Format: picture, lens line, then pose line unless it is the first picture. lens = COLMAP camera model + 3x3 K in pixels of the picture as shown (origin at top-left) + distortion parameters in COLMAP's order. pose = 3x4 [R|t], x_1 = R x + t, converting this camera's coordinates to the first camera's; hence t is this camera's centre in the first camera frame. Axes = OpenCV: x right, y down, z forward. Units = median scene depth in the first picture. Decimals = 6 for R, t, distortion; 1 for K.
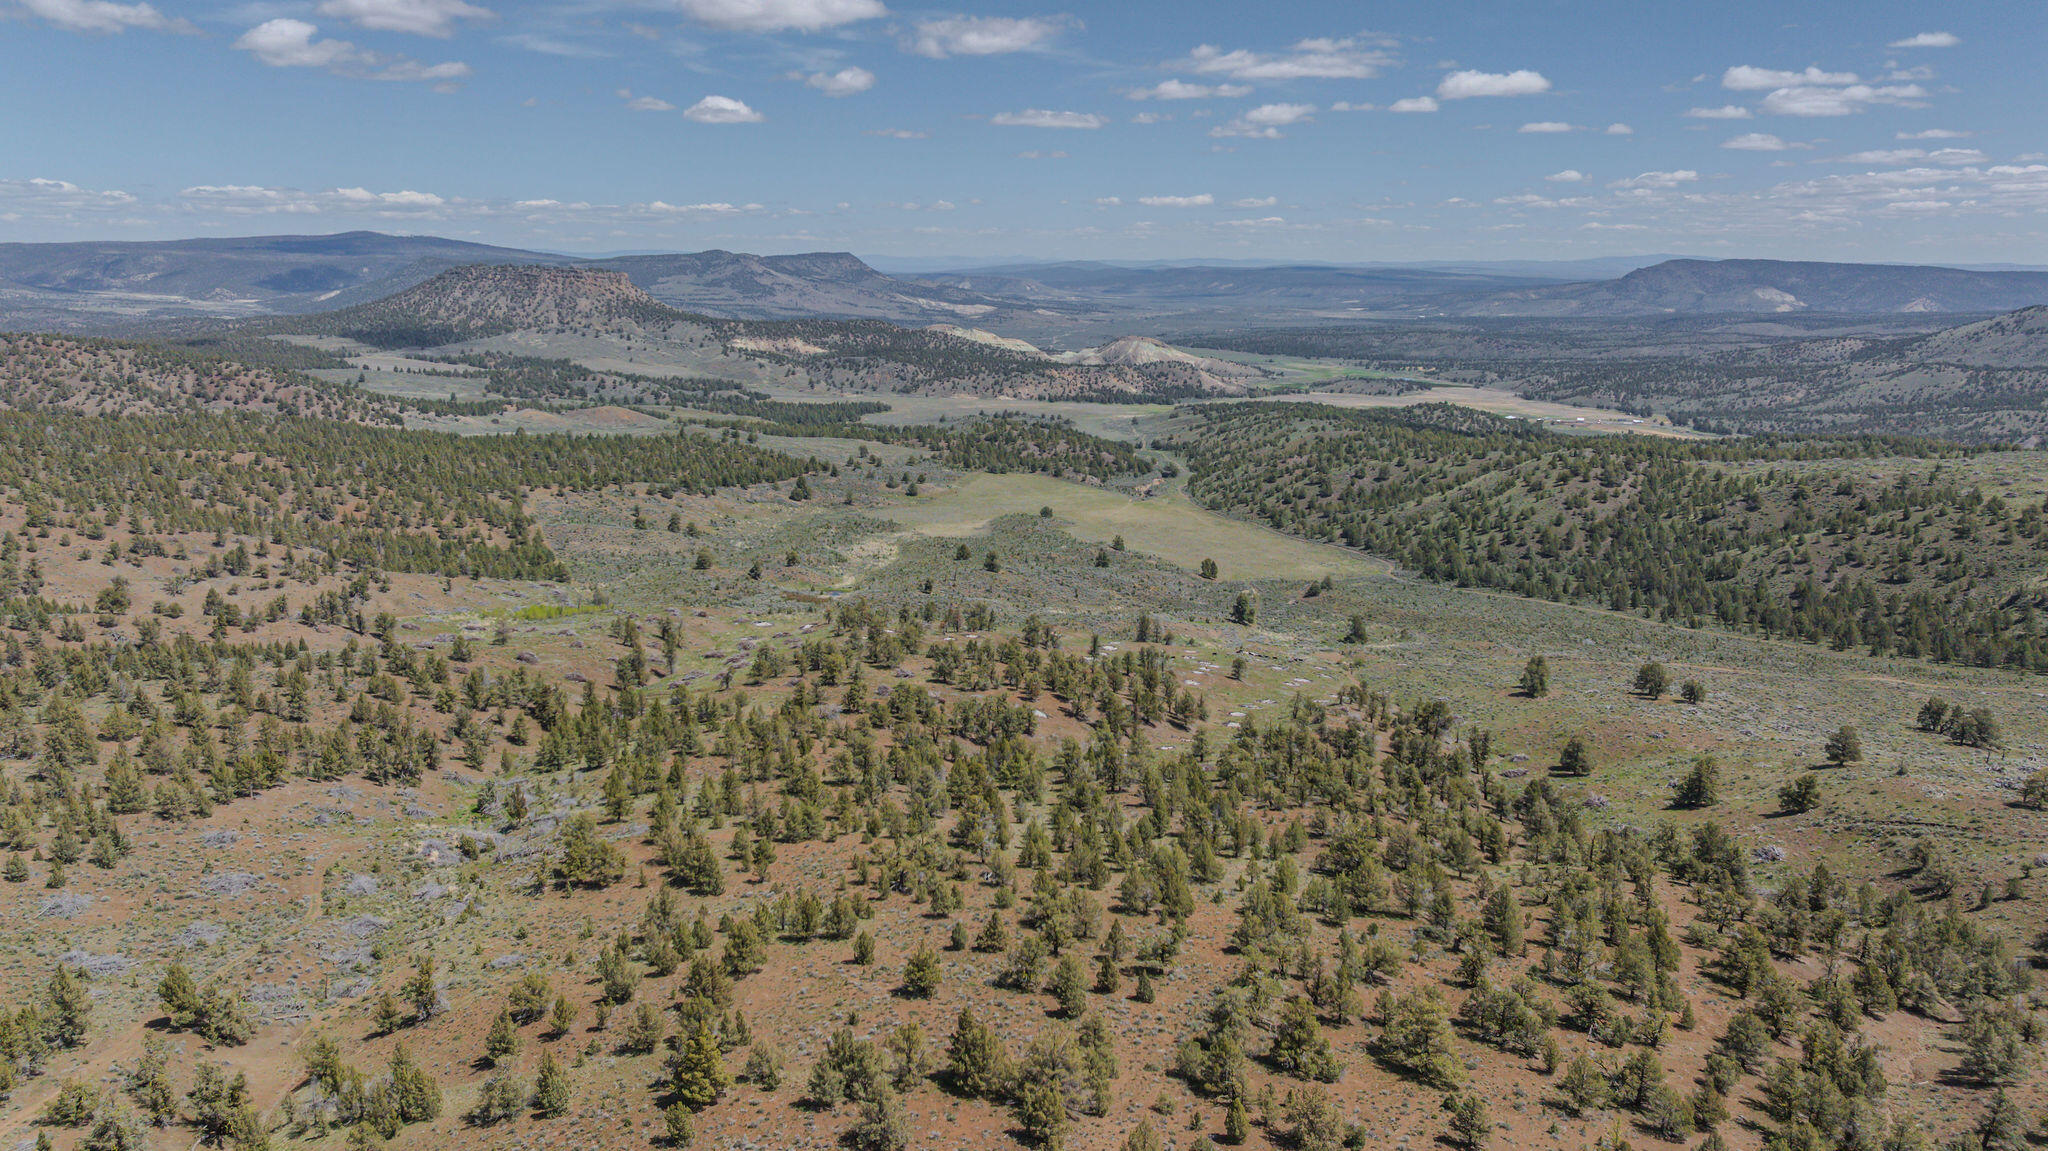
lens RADIAL K [[1433.9, 0, 1024.0], [0, 1433.9, 575.5], [0, 0, 1]] dist [-0.006793, -0.007656]
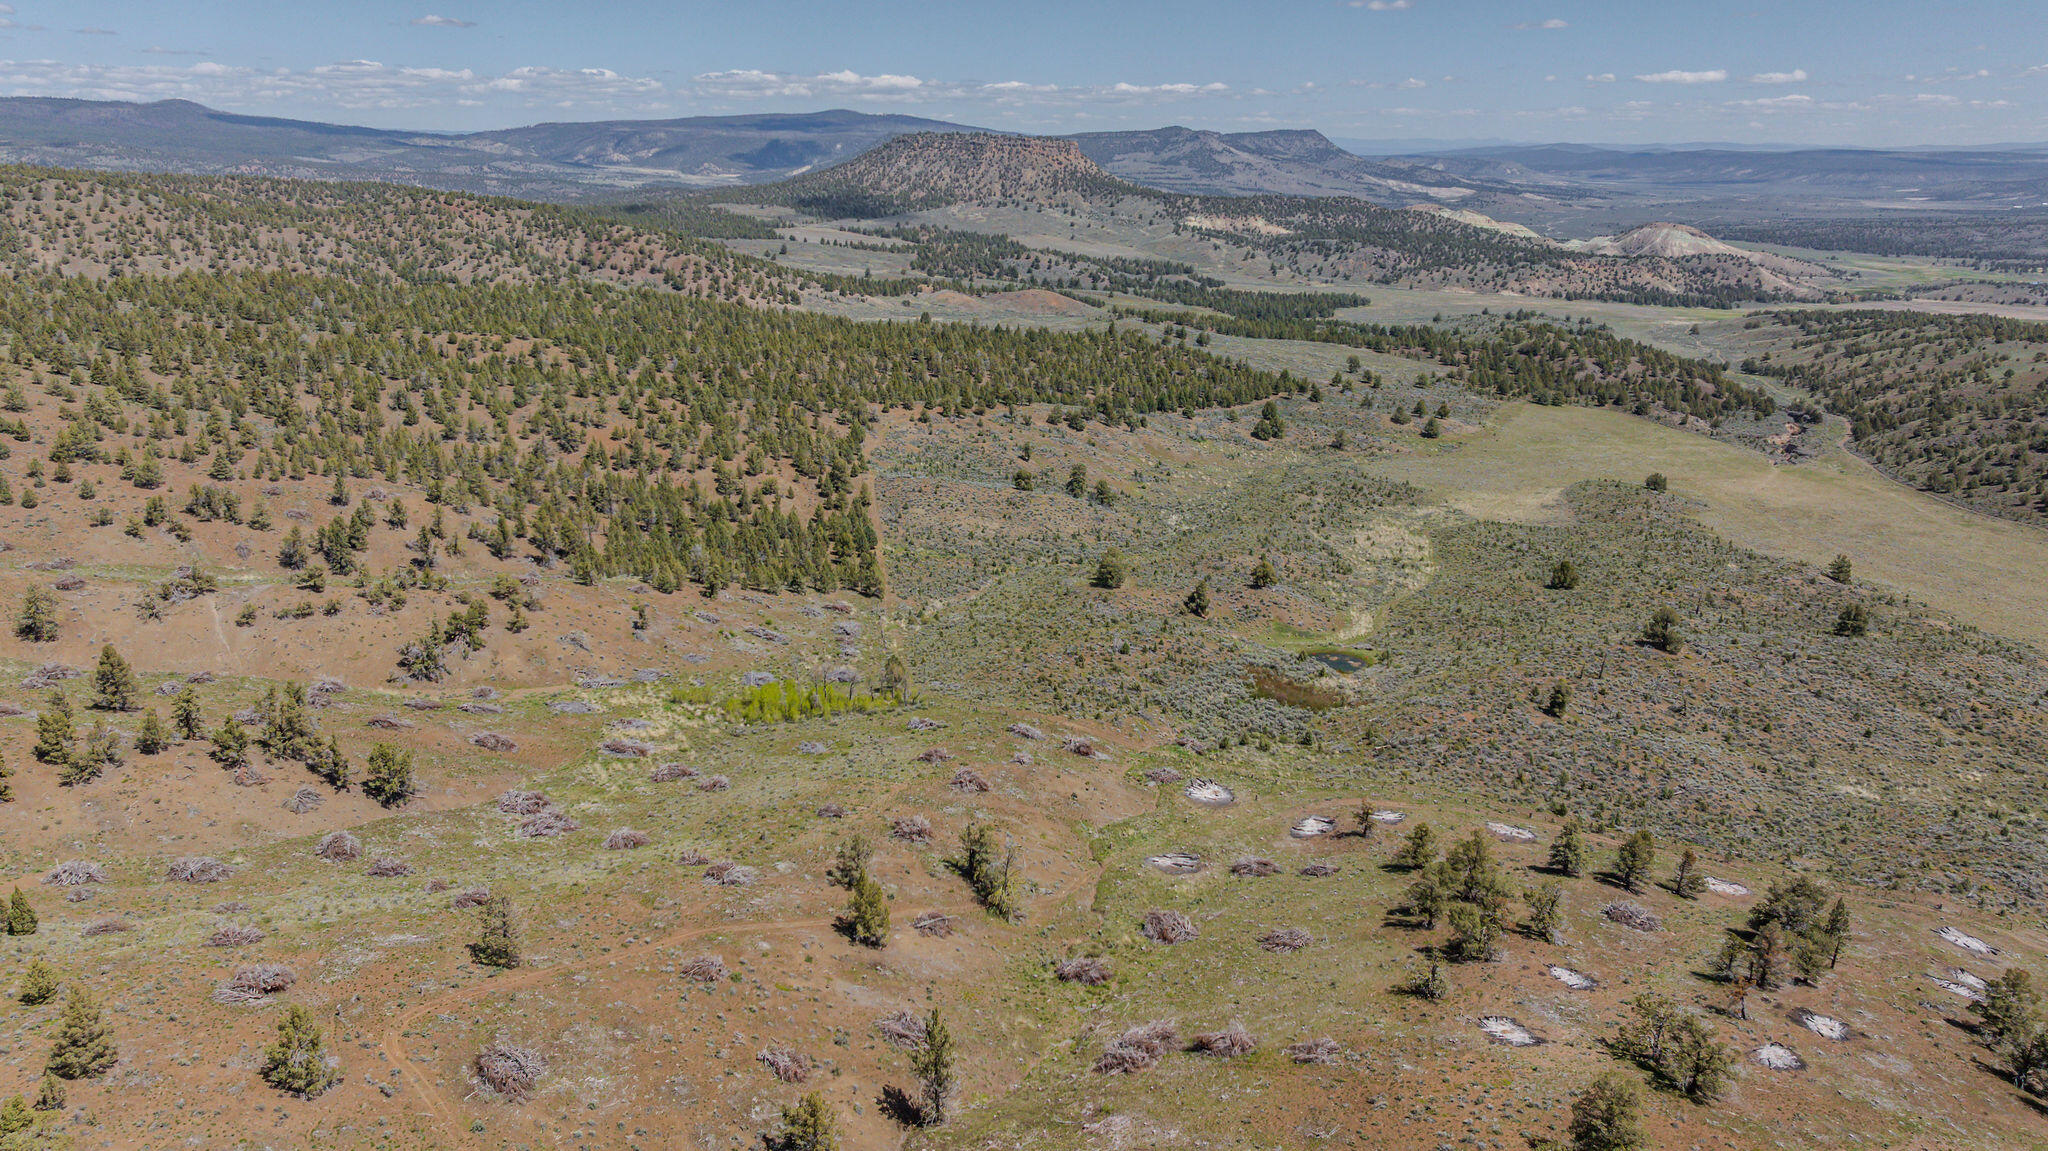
lens RADIAL K [[1433.9, 0, 1024.0], [0, 1433.9, 575.5], [0, 0, 1]] dist [-0.006793, -0.007656]
pose [[0.953108, 0.088004, -0.289554, -0.030069], [-0.065583, 0.994111, 0.086264, -0.018686], [0.295440, -0.063230, 0.953267, 0.148187]]
